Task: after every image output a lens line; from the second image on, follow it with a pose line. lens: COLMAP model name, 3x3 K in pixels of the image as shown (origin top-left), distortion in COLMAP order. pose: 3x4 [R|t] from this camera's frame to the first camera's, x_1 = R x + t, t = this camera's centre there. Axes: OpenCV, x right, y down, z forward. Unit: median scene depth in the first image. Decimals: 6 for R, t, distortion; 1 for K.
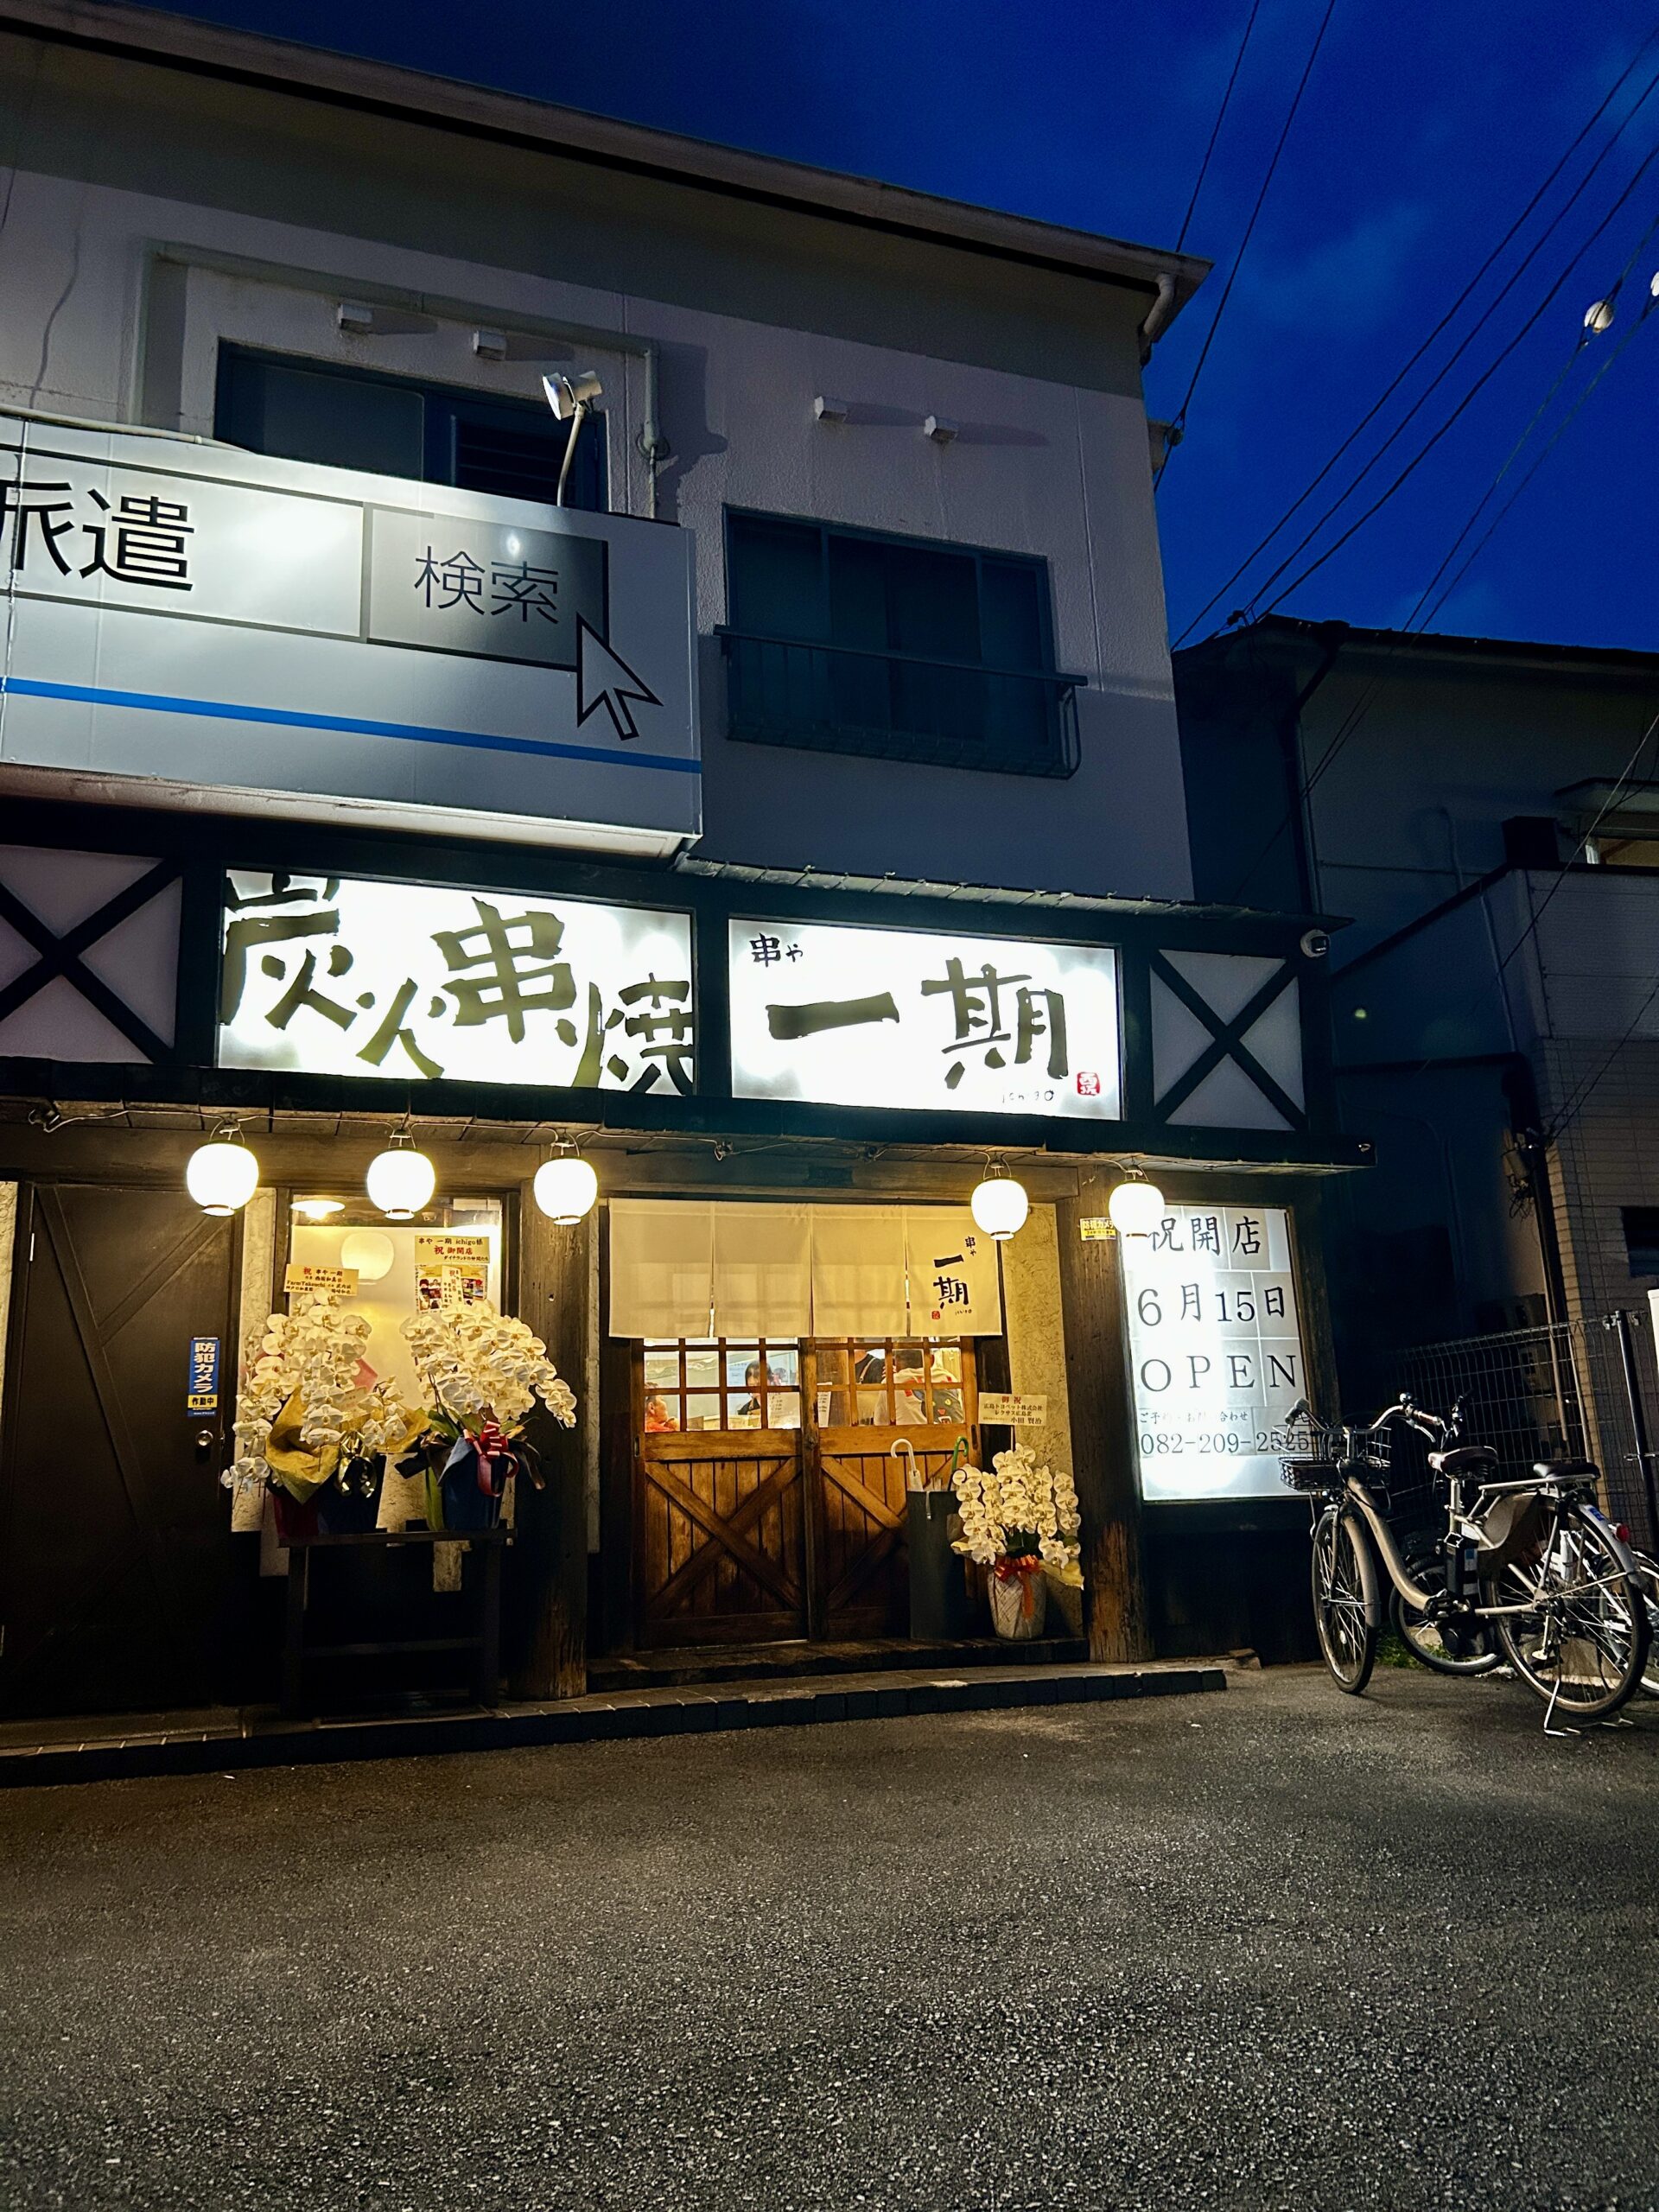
lens RADIAL K [[1665.1, 0, 819.6], [0, 1665.1, 1100.8], [0, 0, 1]] dist [0.040967, -0.027895]
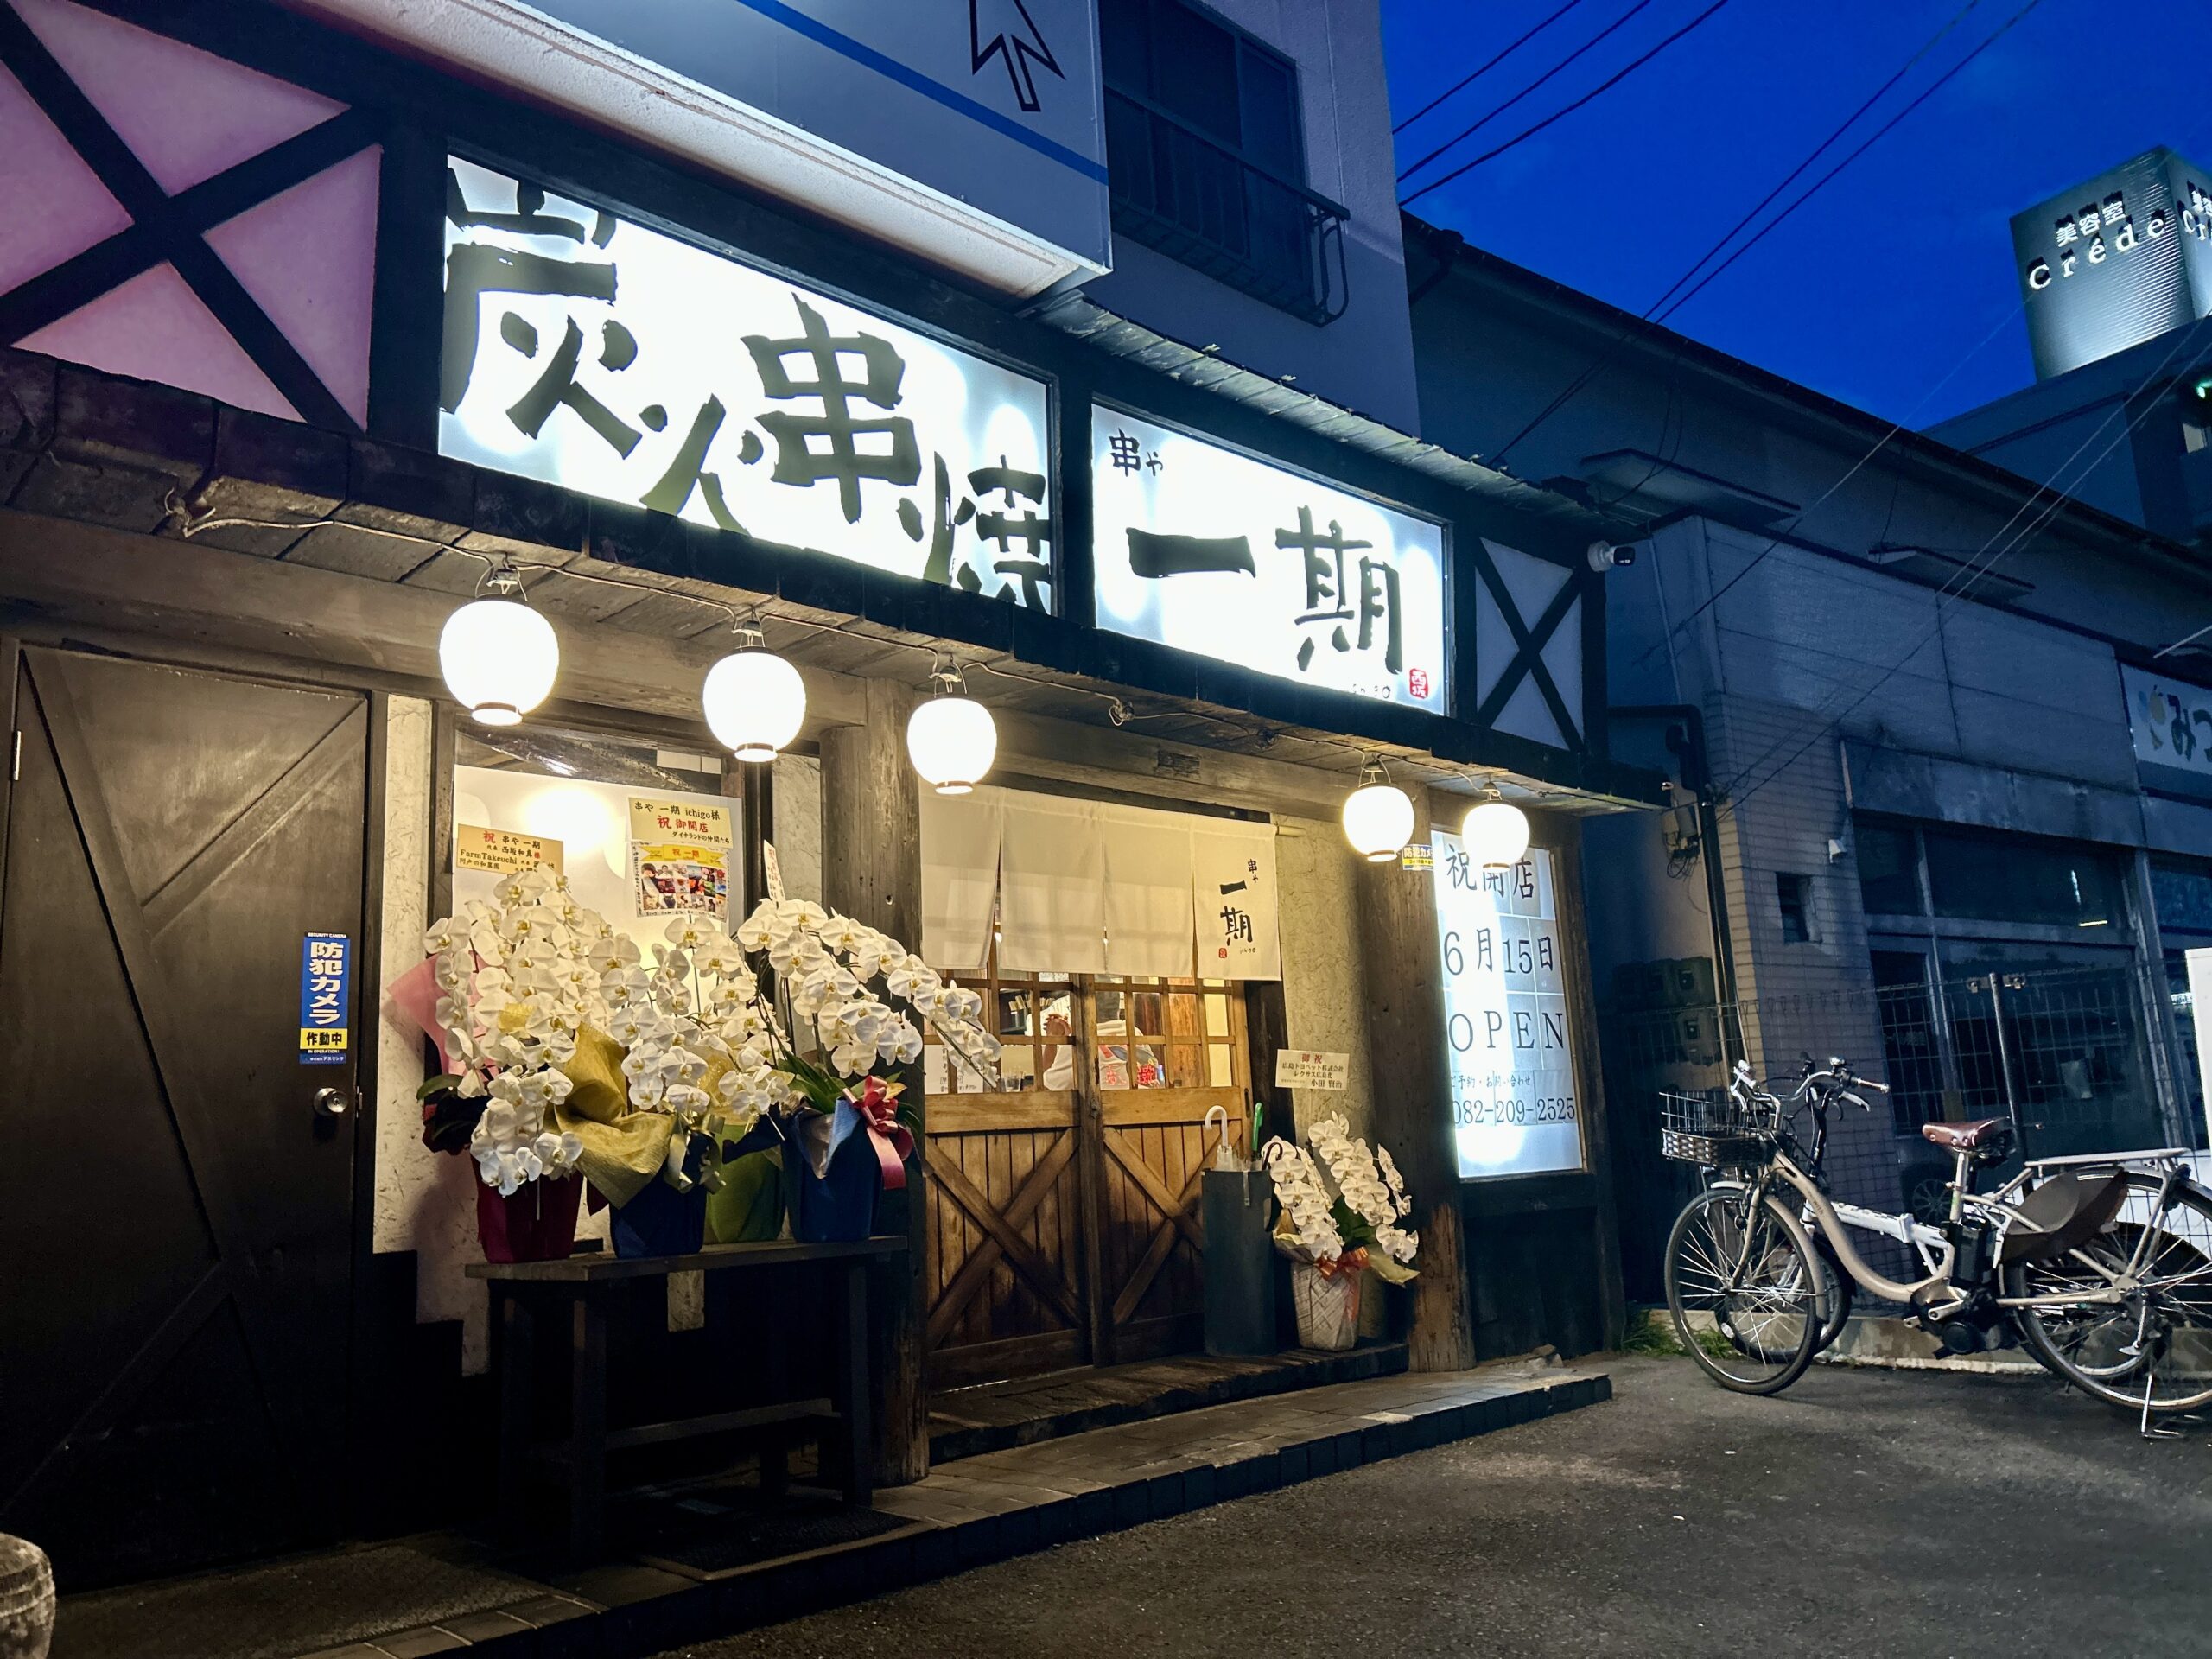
lens RADIAL K [[1665.1, 0, 1100.1], [0, 1665.1, 834.9], [0, 0, 1]] dist [0.040967, -0.027895]
pose [[0.911736, 0.069309, 0.404888, -0.326564], [-0.085440, 0.996103, 0.021882, 0.062499], [-0.401793, -0.054544, 0.914105, 0.307259]]
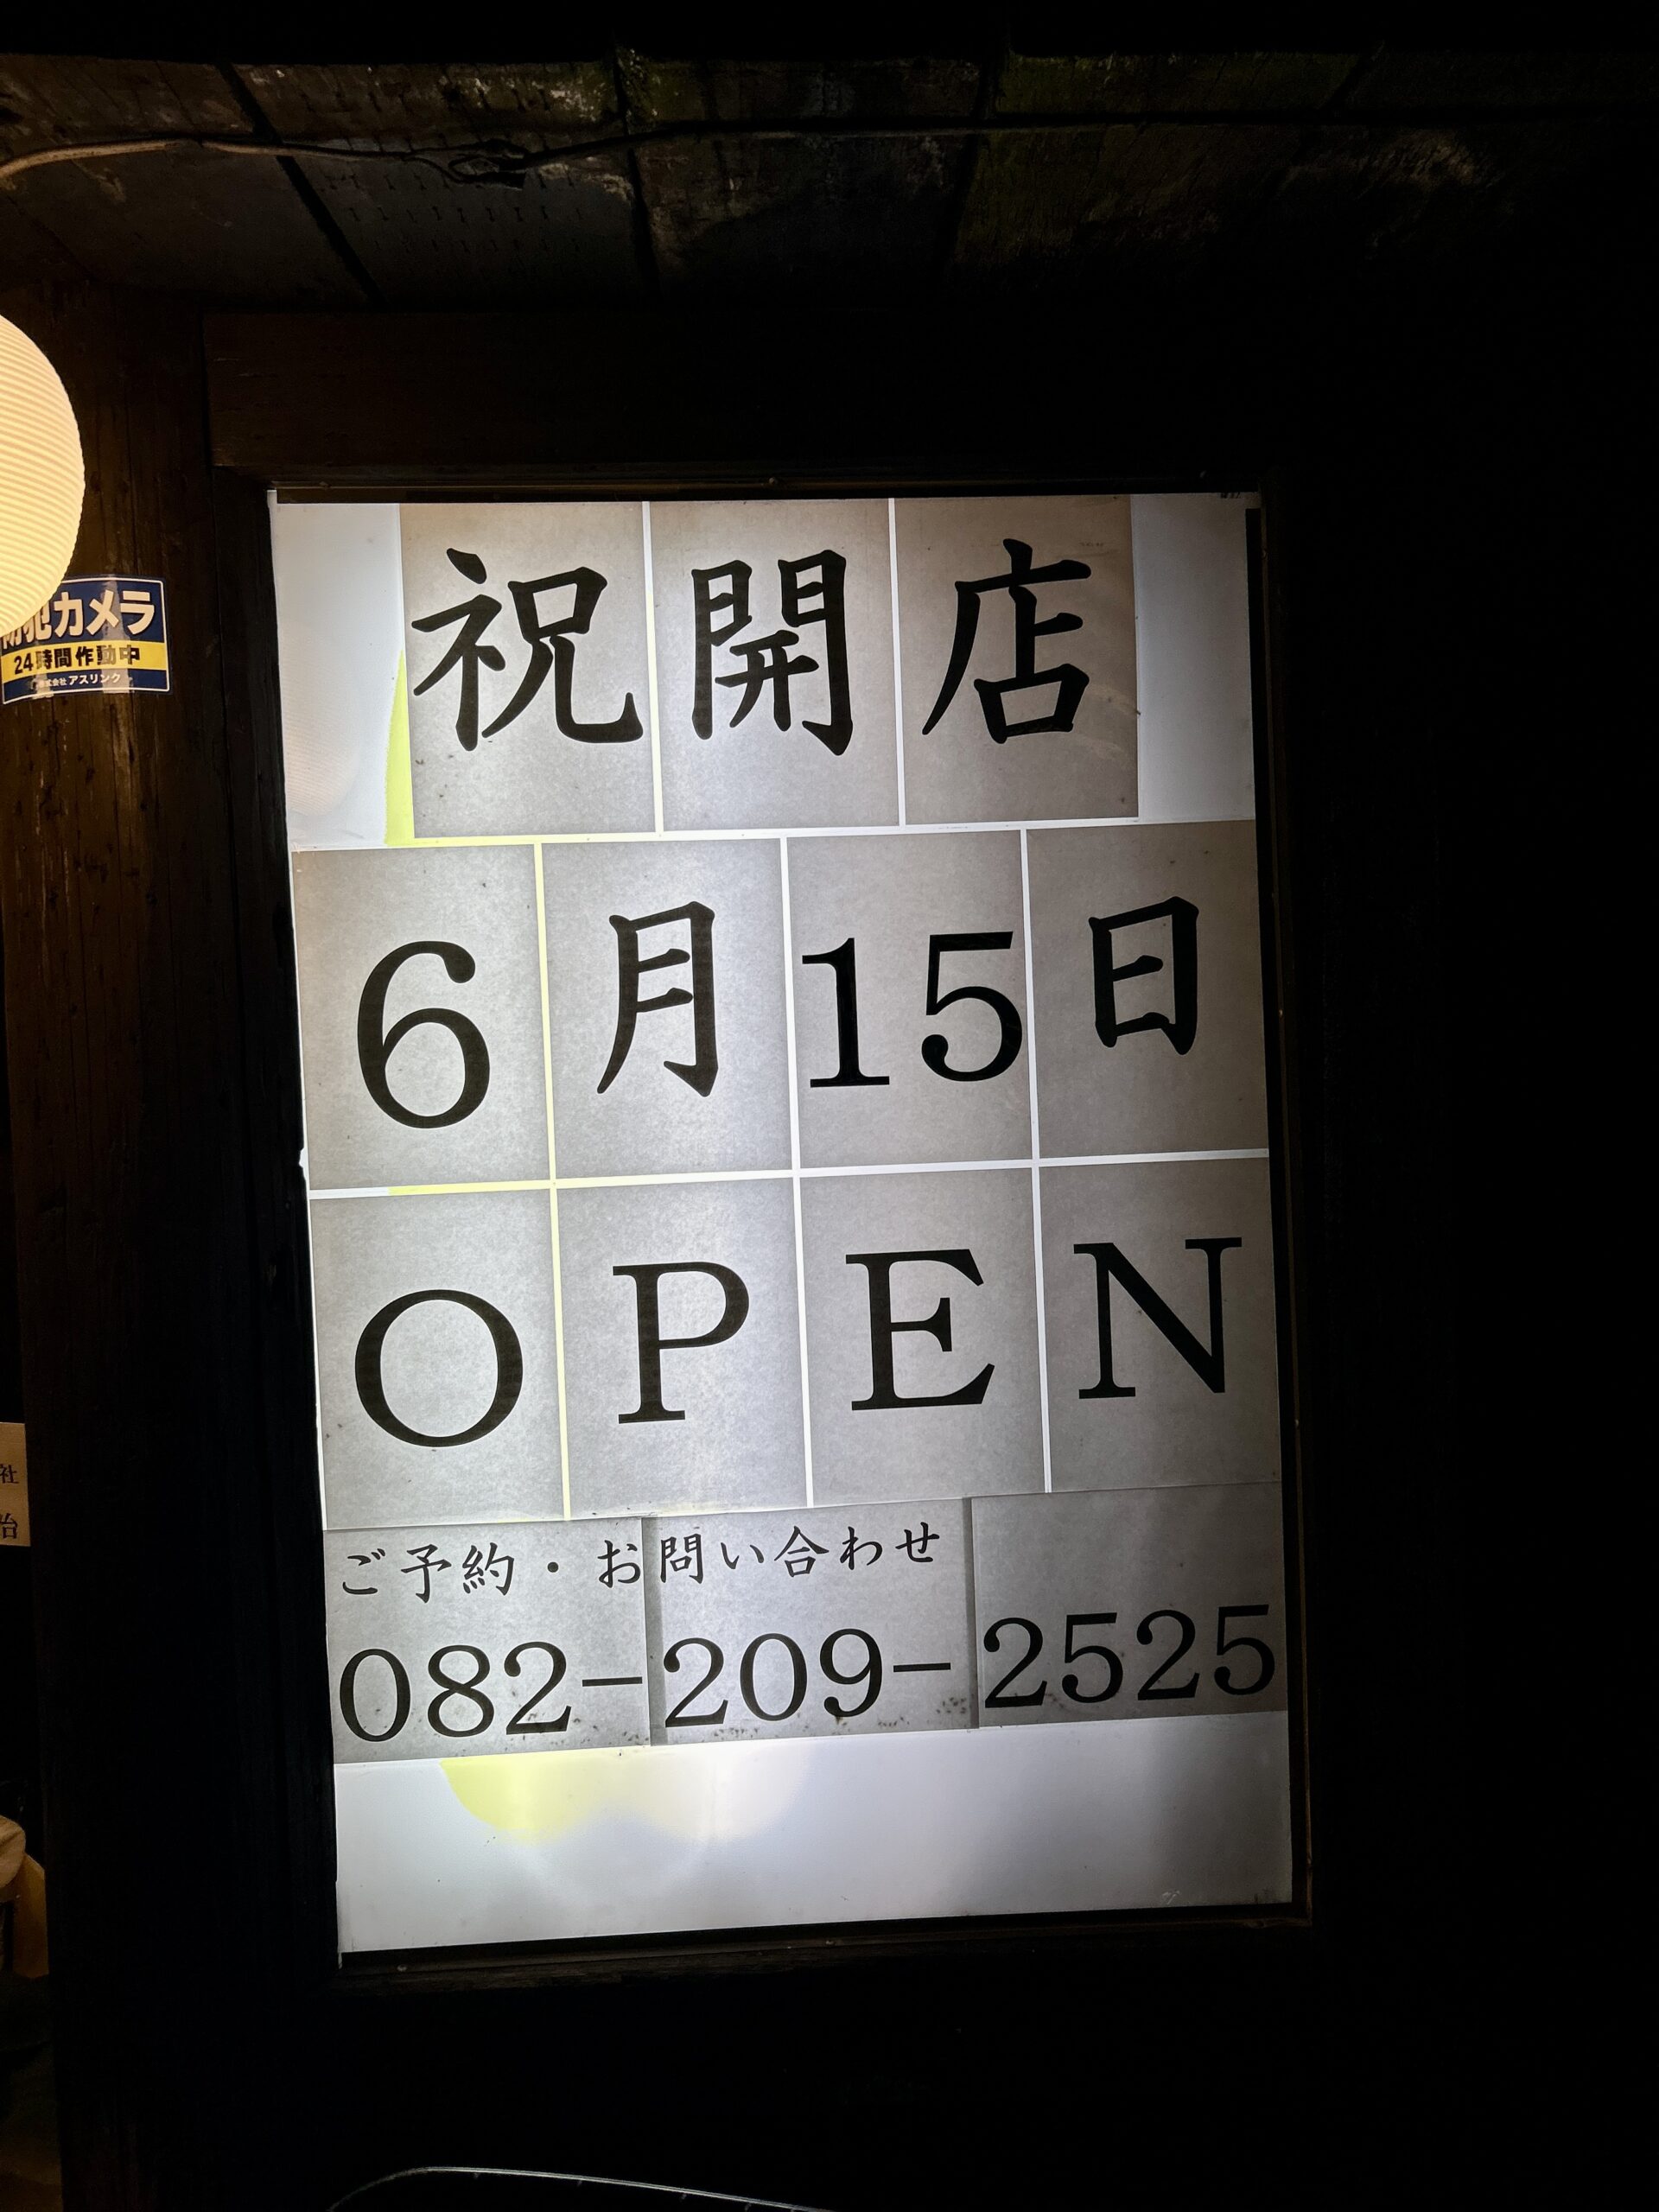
lens RADIAL K [[1665.1, 0, 829.1], [0, 1665.1, 1107.2], [0, 0, 1]] dist [0.040967, -0.027895]
pose [[0.957472, 0.011329, -0.288302, 0.312947], [0.070437, 0.959818, 0.271641, 0.083911], [0.279795, -0.280396, 0.918201, 0.855320]]
